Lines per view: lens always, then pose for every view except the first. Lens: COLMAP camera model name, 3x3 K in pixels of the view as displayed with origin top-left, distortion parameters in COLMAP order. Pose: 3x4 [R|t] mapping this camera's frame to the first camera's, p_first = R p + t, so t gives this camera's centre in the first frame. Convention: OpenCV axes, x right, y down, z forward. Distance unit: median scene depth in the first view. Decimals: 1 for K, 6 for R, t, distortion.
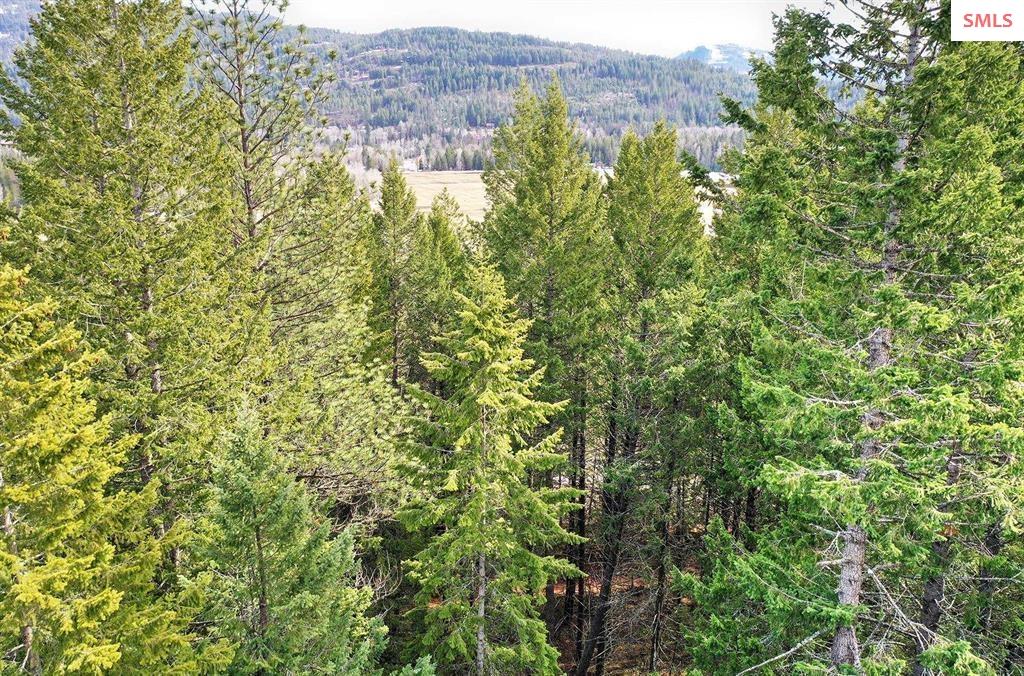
lens RADIAL K [[805.1, 0, 512.8], [0, 805.1, 335.4], [0, 0, 1]] dist [-0.003747, -0.001174]
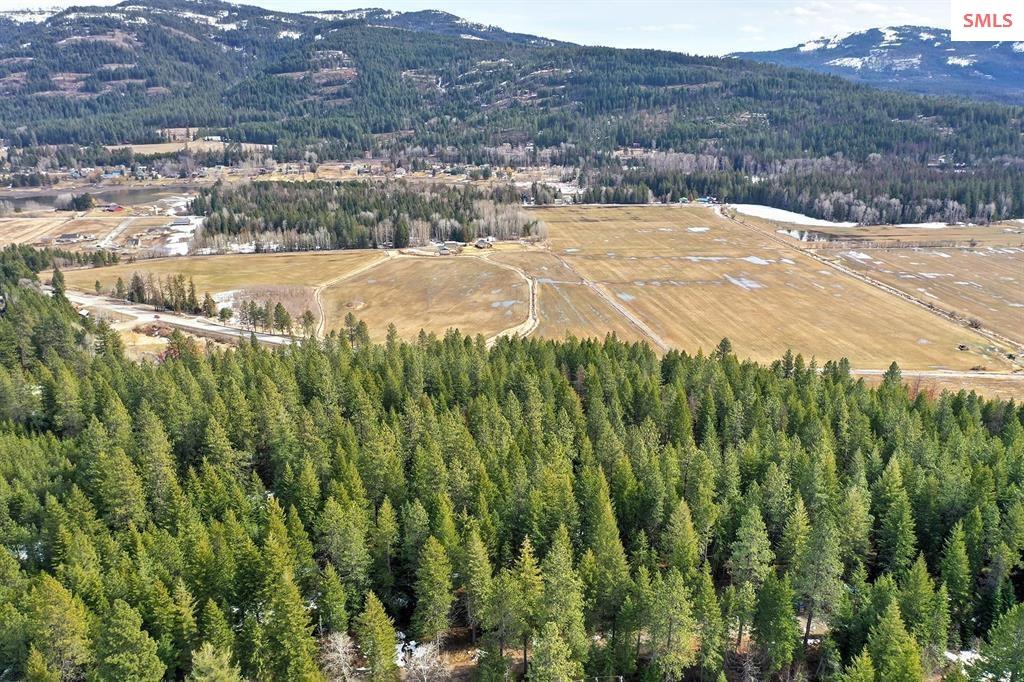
lens RADIAL K [[805.1, 0, 510.6], [0, 805.1, 336.6], [0, 0, 1]] dist [-0.003747, -0.001174]
pose [[0.981127, 0.057148, -0.184726, 0.021302], [-0.050889, 0.997964, 0.038452, -0.012530], [0.186547, -0.028325, 0.982038, -0.176561]]
